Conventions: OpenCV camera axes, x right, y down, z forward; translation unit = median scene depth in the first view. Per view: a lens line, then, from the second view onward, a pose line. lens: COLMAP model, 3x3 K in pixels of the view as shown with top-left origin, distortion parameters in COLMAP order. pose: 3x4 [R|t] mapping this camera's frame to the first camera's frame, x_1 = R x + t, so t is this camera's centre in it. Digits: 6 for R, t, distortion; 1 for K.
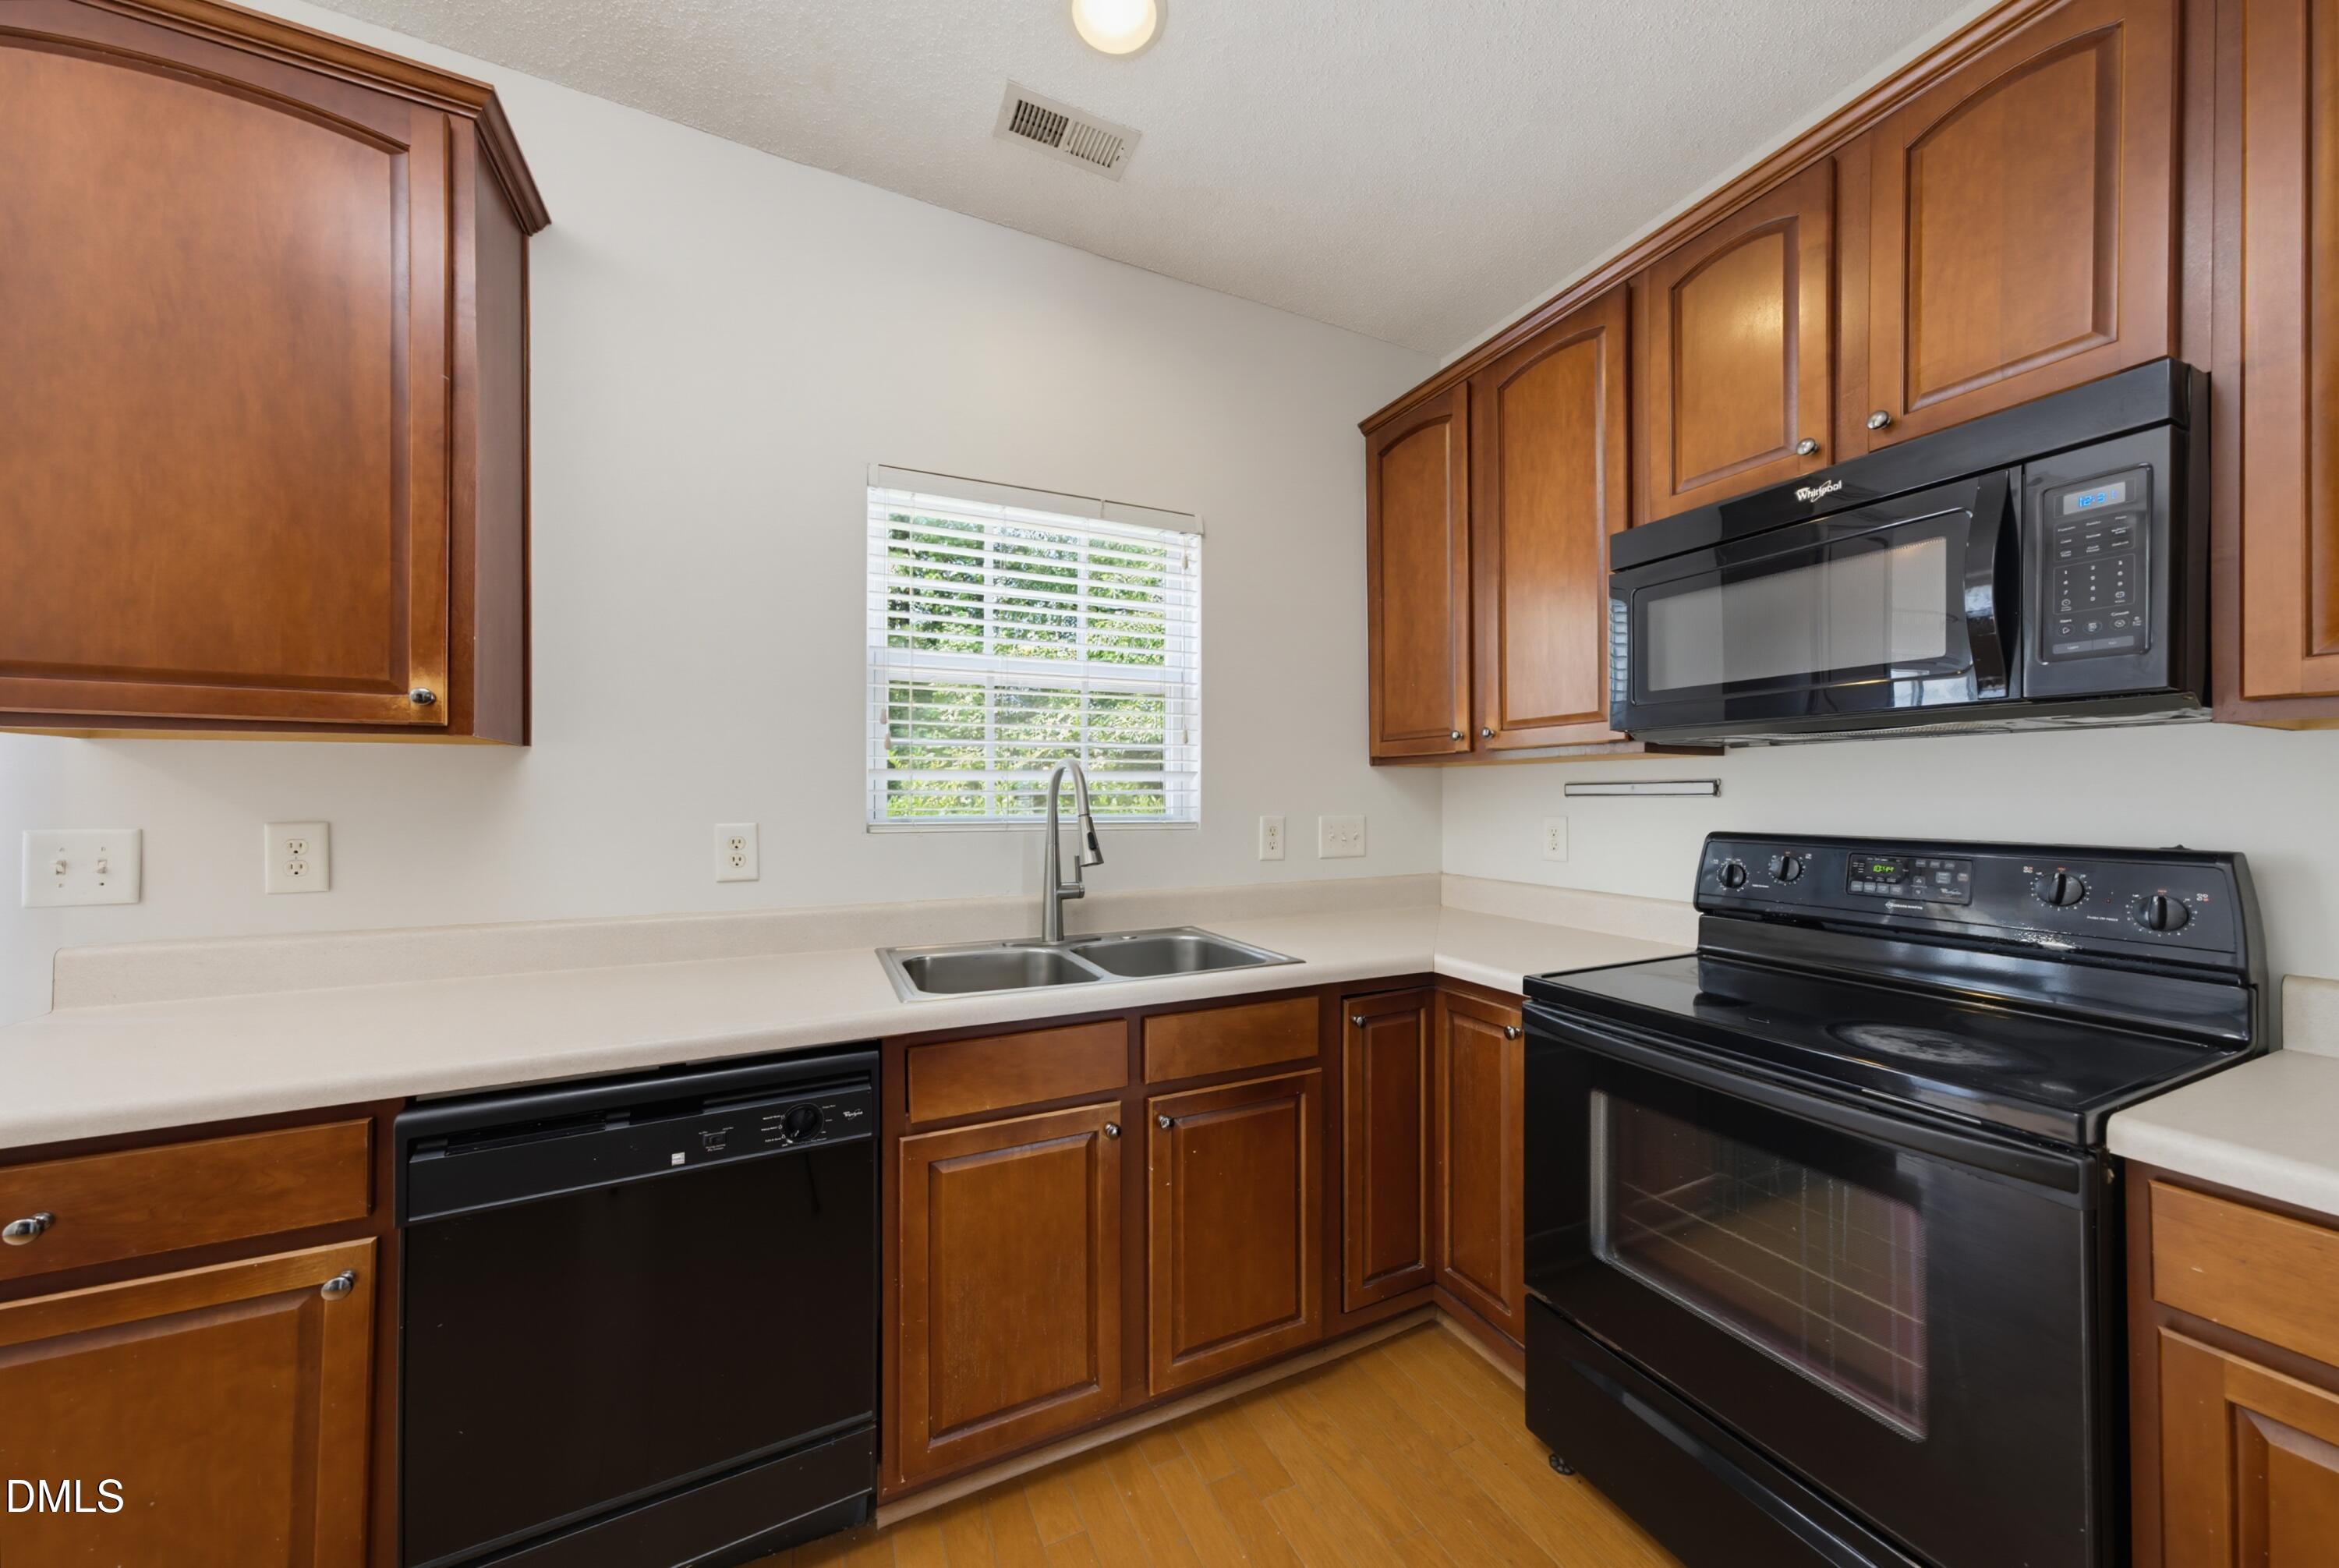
lens RADIAL K [[803.9, 0, 1166.9], [0, 803.9, 792.0], [0, 0, 1]] dist [-0.004514, 0.004396]
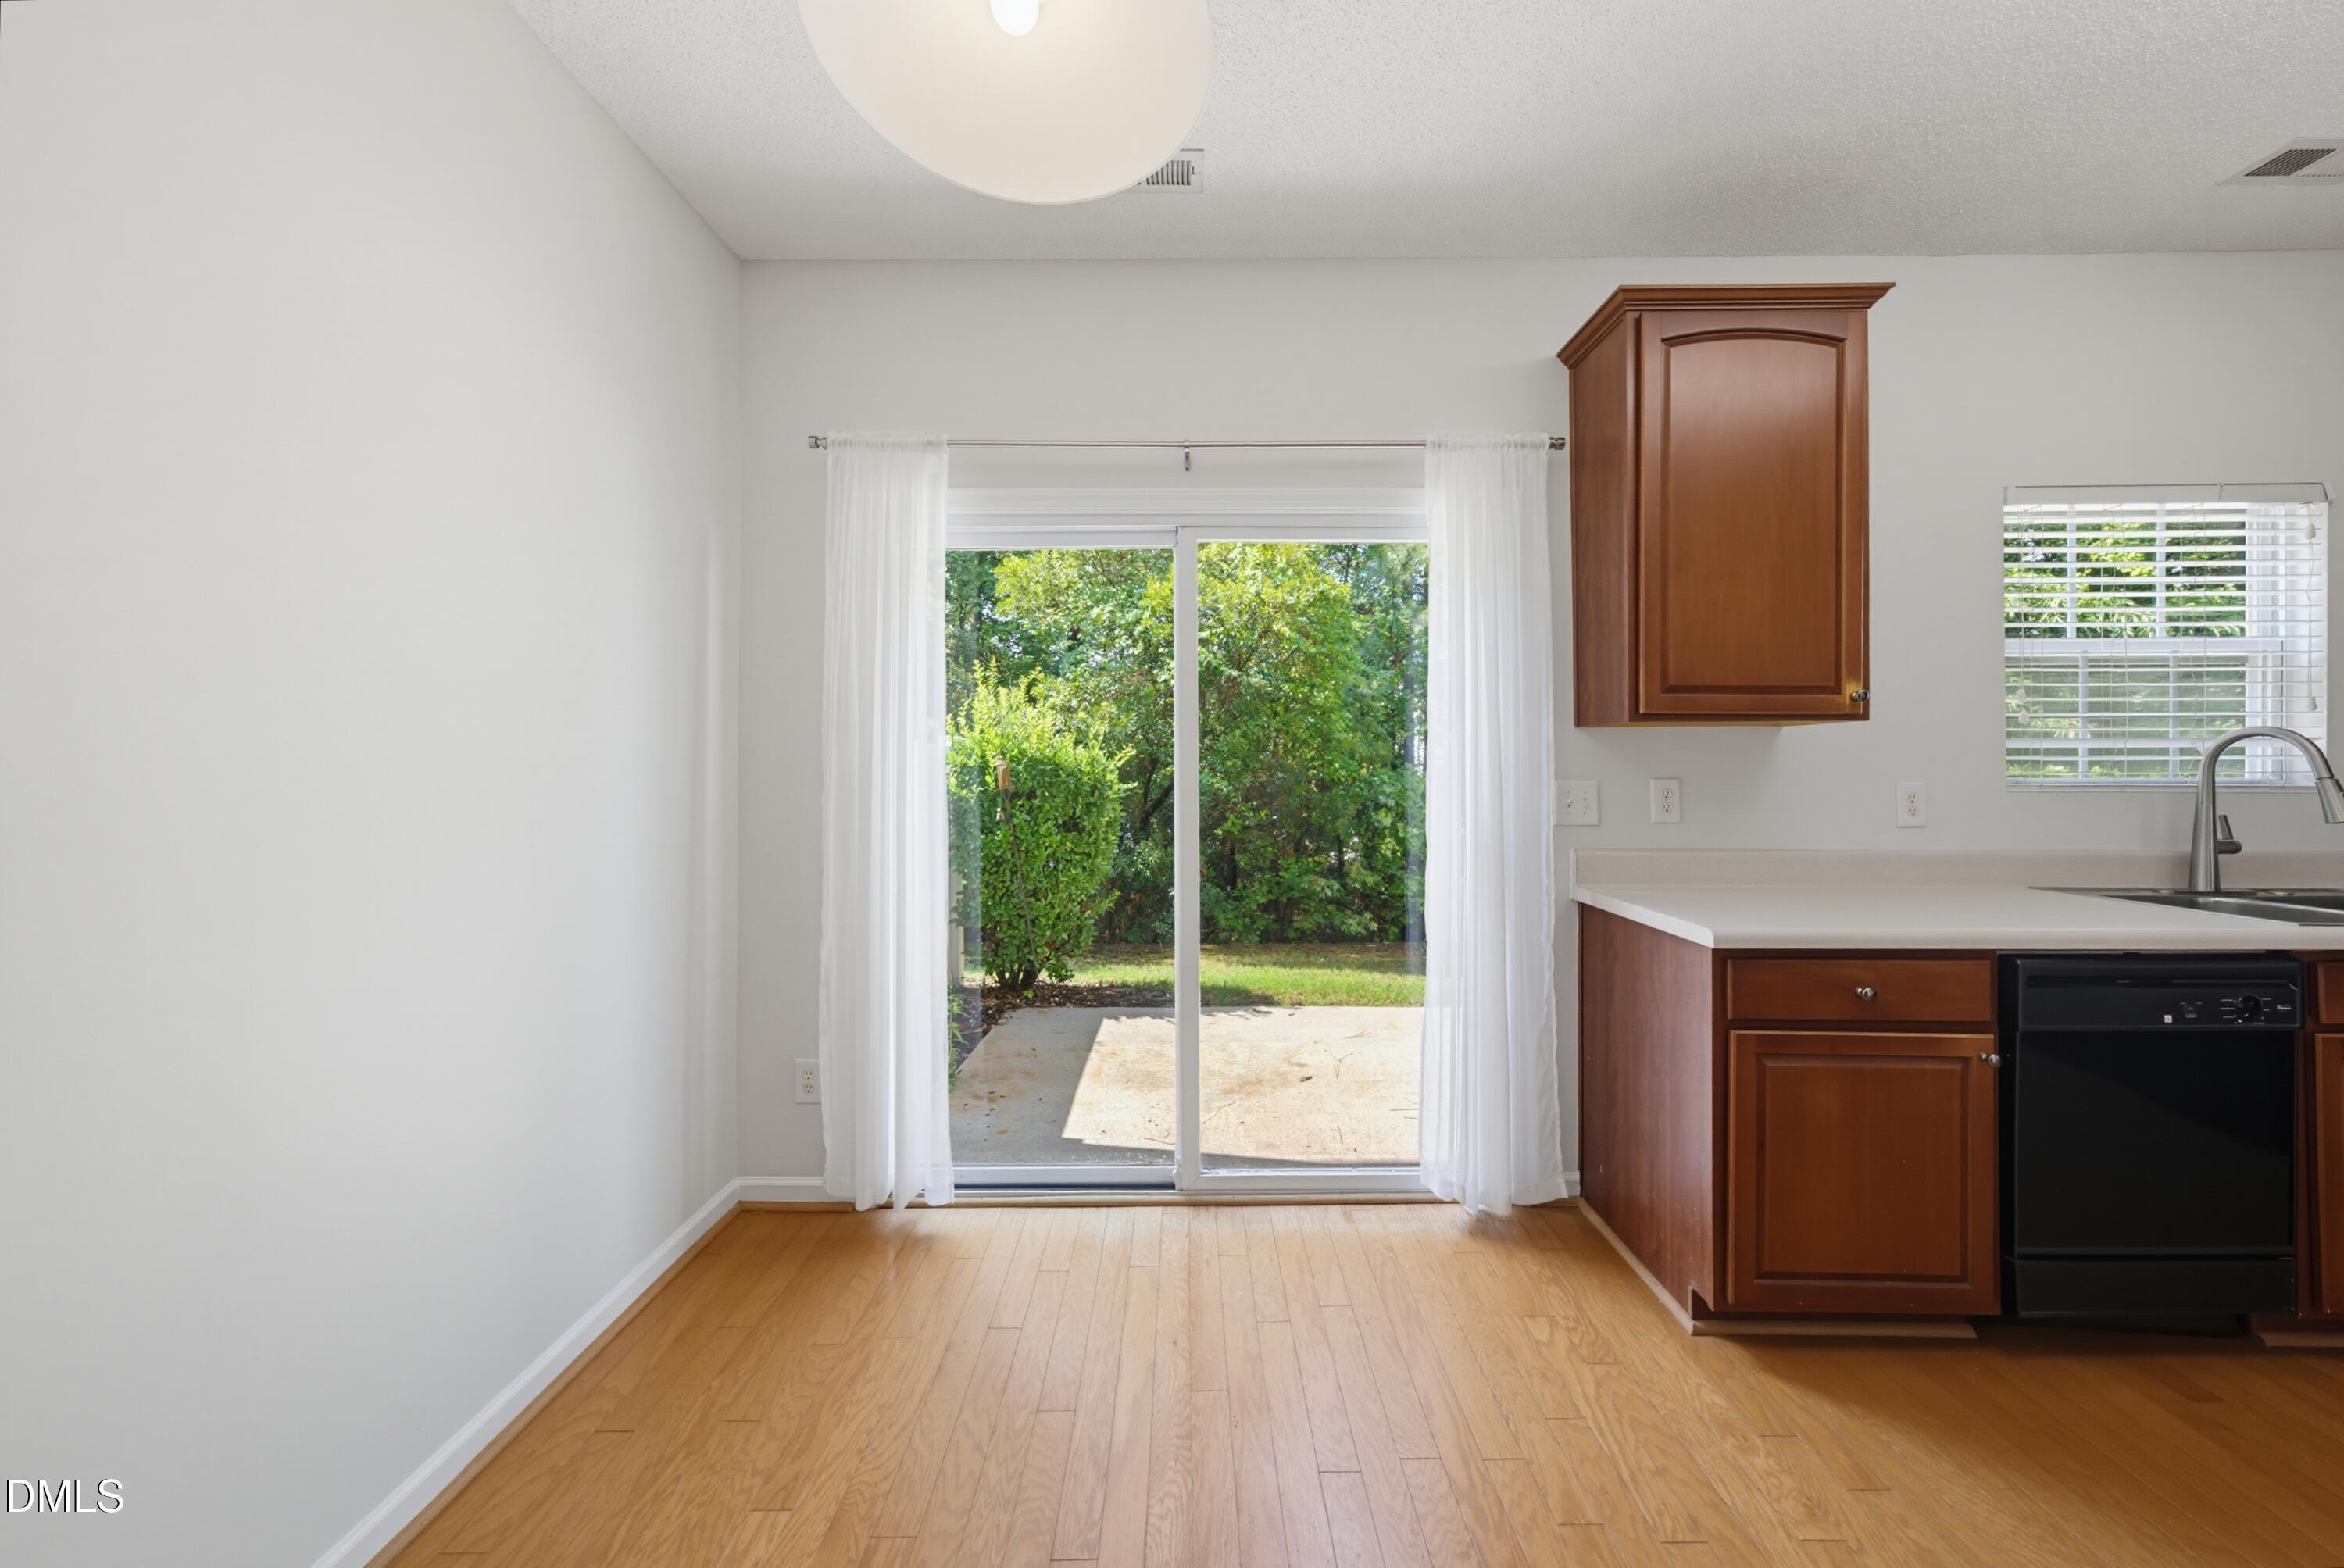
lens RADIAL K [[805.6, 0, 1197.3], [0, 805.6, 758.0], [0, 0, 1]] dist [-0.004514, 0.004396]
pose [[0.905923, -0.004918, -0.423414, -1.074328], [0.002624, 0.999979, -0.006001, 0.004424], [0.423435, 0.004325, 0.905916, -0.691534]]
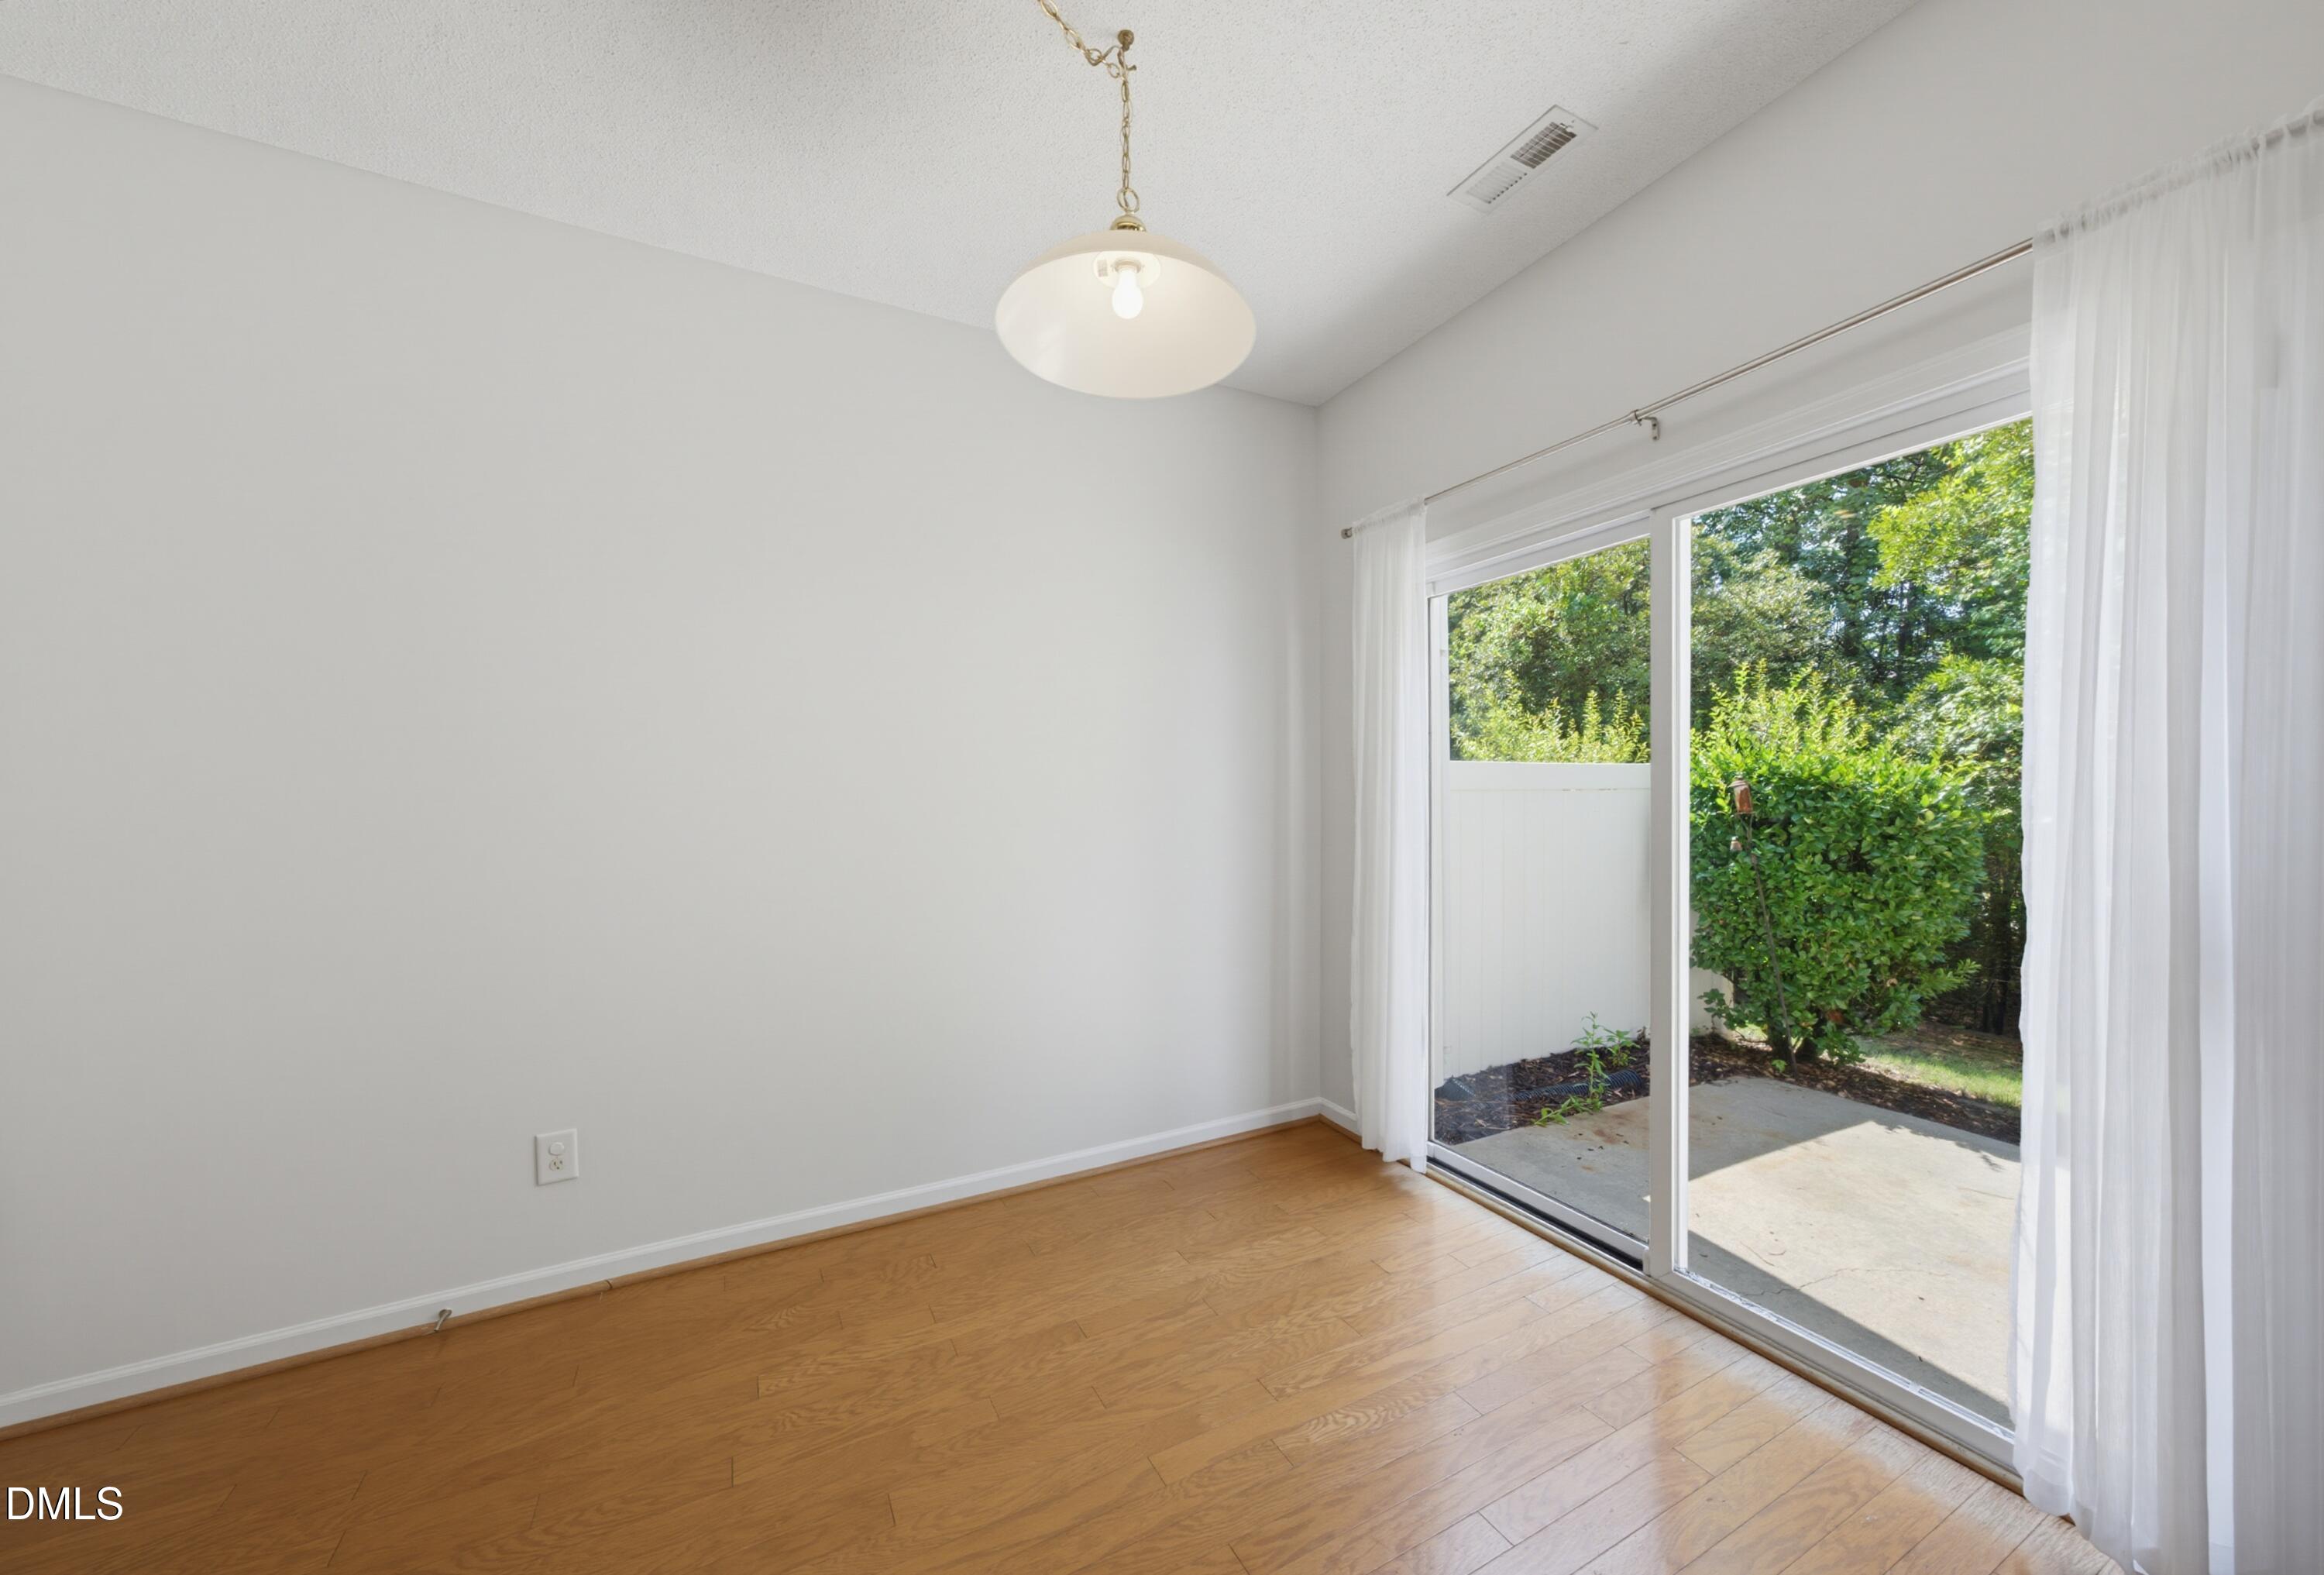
lens RADIAL K [[820.2, 0, 1156.1], [0, 820.2, 811.6], [0, 0, 1]] dist [0.001684, 0.000421]
pose [[0.038726, 0.026616, -0.998895, -0.520215], [0.015144, 0.999515, 0.027220, -0.003523], [0.999135, -0.016182, 0.038304, -0.236001]]
